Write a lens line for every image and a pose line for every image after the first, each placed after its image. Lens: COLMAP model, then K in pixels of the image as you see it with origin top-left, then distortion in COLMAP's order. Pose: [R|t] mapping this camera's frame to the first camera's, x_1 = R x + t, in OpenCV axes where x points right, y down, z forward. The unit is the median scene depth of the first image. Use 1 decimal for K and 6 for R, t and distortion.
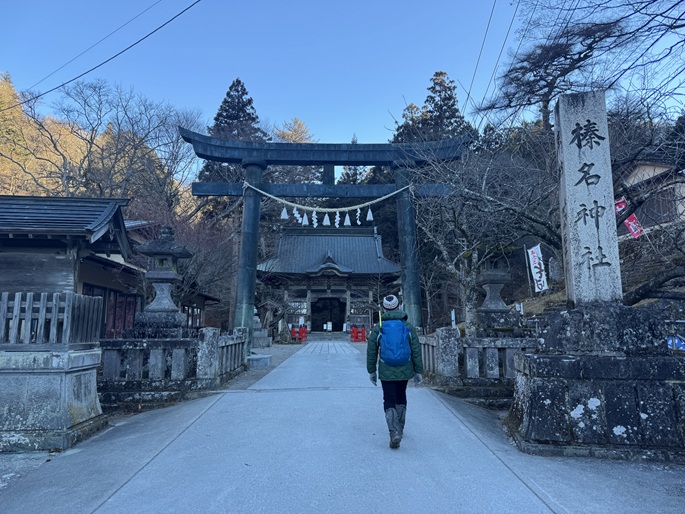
lens RADIAL K [[467.2, 0, 344.8], [0, 467.2, 262.3], [0, 0, 1]] dist [0.103252, -0.135362]
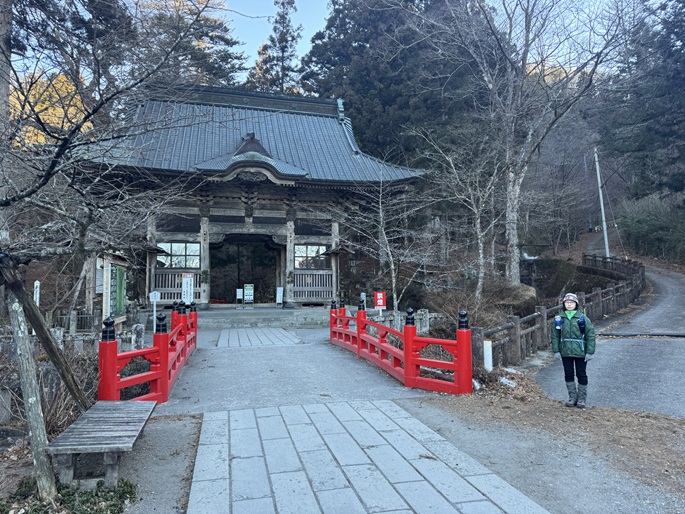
lens RADIAL K [[467.2, 0, 344.8], [0, 467.2, 262.3], [0, 0, 1]] dist [0.103252, -0.135362]
pose [[0.978303, 0.007537, 0.207044, -0.251078], [-0.027625, 0.995160, 0.094304, 0.380008], [-0.205331, -0.097977, 0.973776, 3.453528]]
